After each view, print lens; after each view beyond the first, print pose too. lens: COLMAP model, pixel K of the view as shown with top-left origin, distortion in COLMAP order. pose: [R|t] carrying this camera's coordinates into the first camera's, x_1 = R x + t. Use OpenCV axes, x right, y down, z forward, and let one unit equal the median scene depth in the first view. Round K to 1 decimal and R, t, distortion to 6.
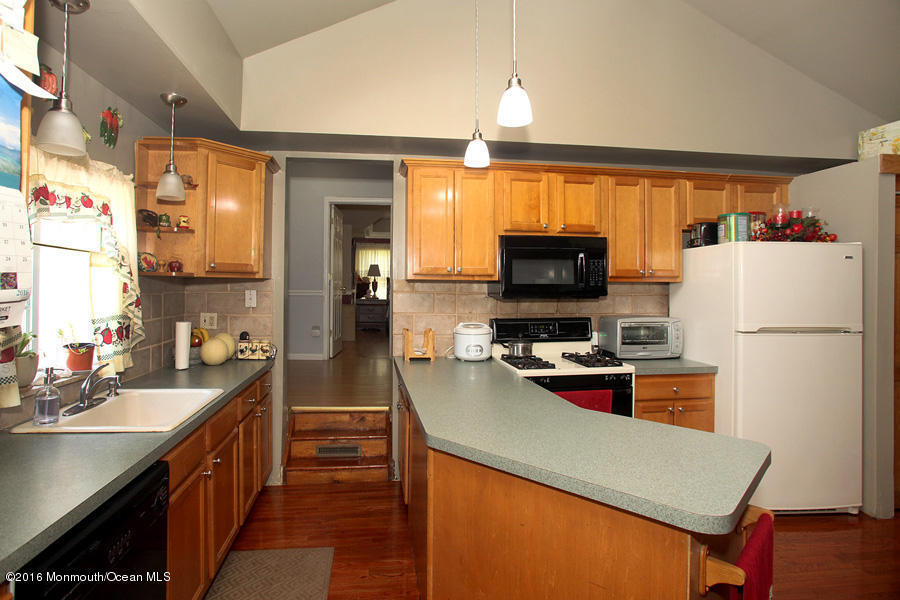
lens RADIAL K [[471.9, 0, 415.6], [0, 471.9, 281.2], [0, 0, 1]] dist [-0.050180, 0.015766]
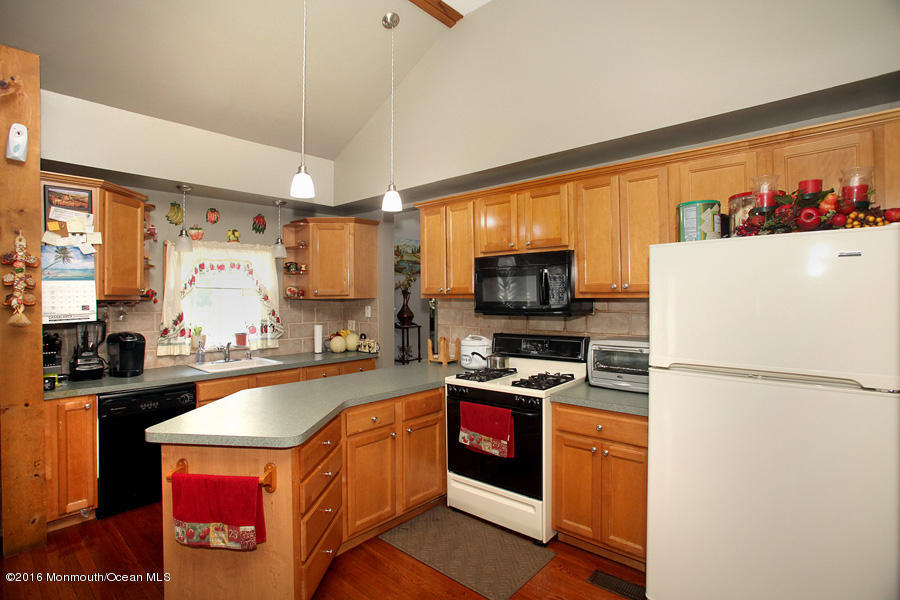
lens RADIAL K [[443.8, 0, 435.0], [0, 443.8, 292.4], [0, 0, 1]] dist [-0.060479, 0.024704]
pose [[0.660769, -0.018697, -0.750357, 0.874176], [0.021087, 0.999758, -0.006342, -0.010826], [0.750293, -0.011632, 0.661003, 0.231904]]
